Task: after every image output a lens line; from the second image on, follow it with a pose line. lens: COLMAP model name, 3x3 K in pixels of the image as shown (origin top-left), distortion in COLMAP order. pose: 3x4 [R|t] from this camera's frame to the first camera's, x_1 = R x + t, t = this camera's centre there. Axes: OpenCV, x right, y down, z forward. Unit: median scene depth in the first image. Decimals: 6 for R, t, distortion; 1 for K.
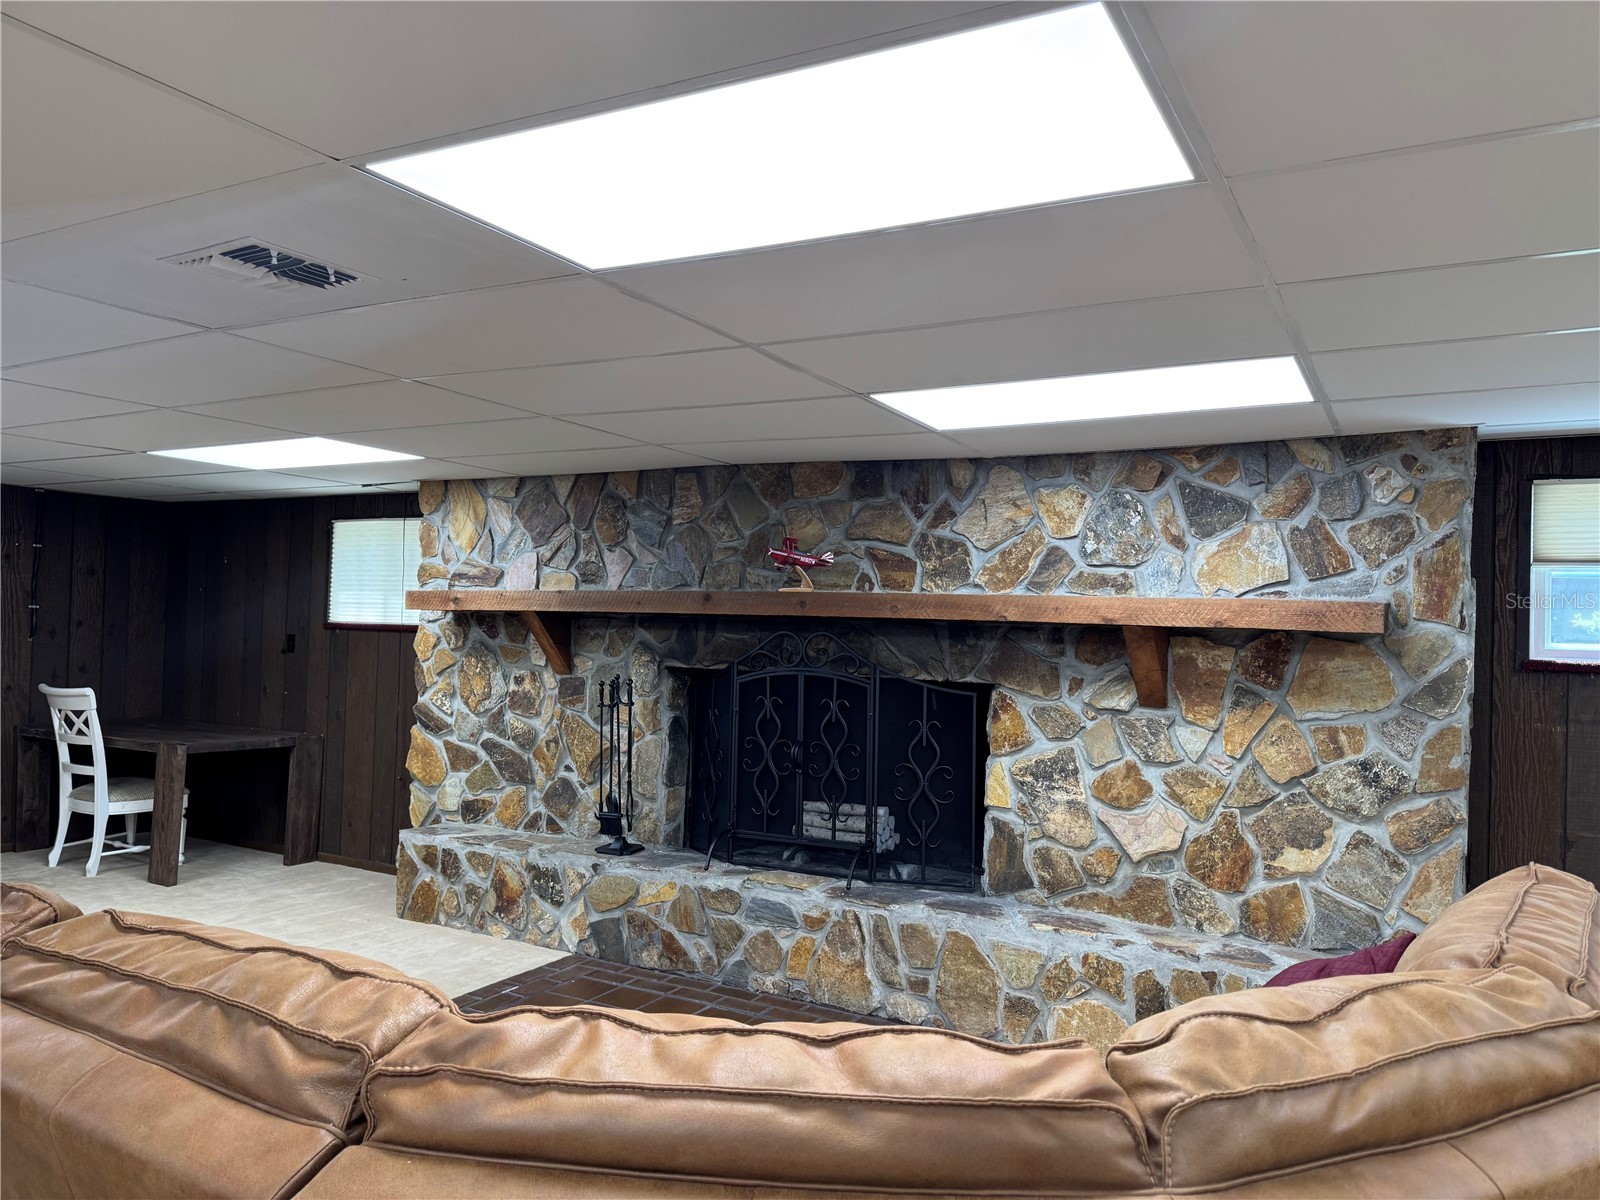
lens RADIAL K [[1135.3, 0, 800.0], [0, 1135.3, 600.0], [0, 0, 1]] dist [0.132489, -0.214247]
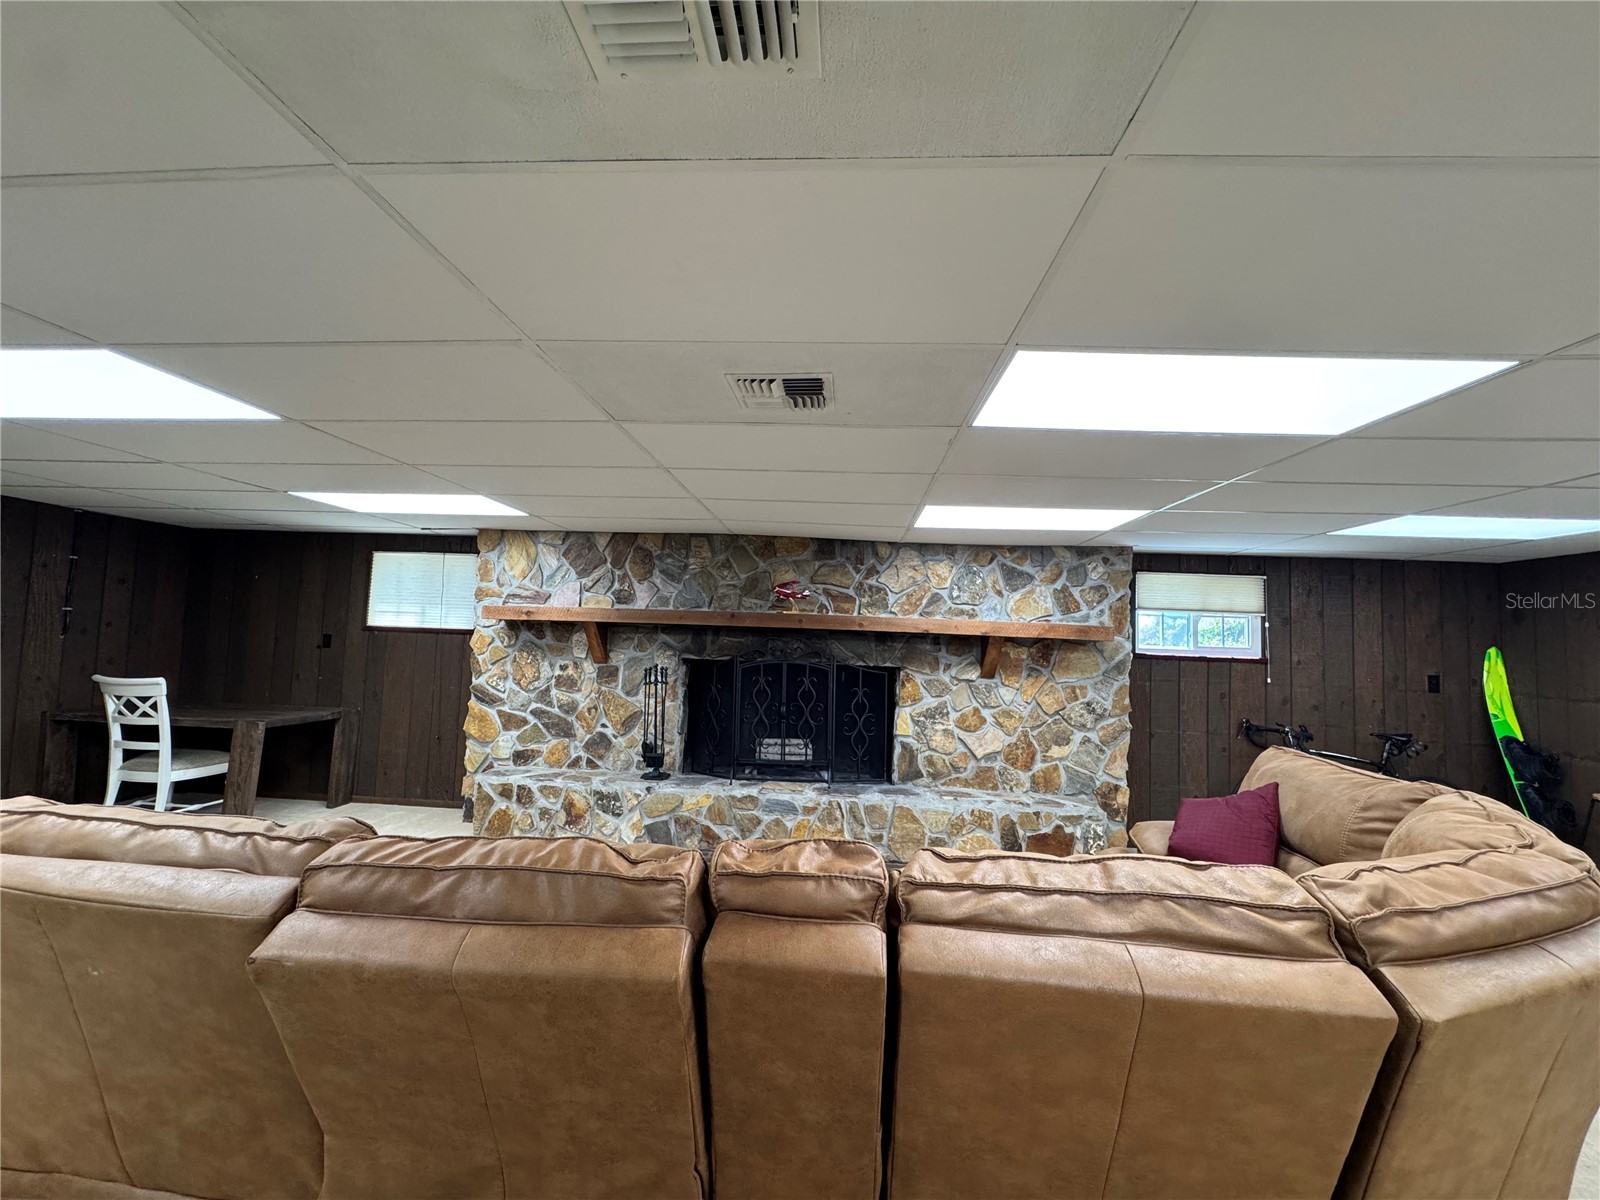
lens RADIAL K [[646.6, 0, 800.0], [0, 646.6, 600.0], [0, 0, 1]] dist [0.000110, -0.000004]
pose [[0.904929, 0.030706, 0.424452, -0.402738], [-0.021280, 0.999411, -0.026931, -0.001869], [-0.425029, 0.015338, 0.905050, 0.133372]]
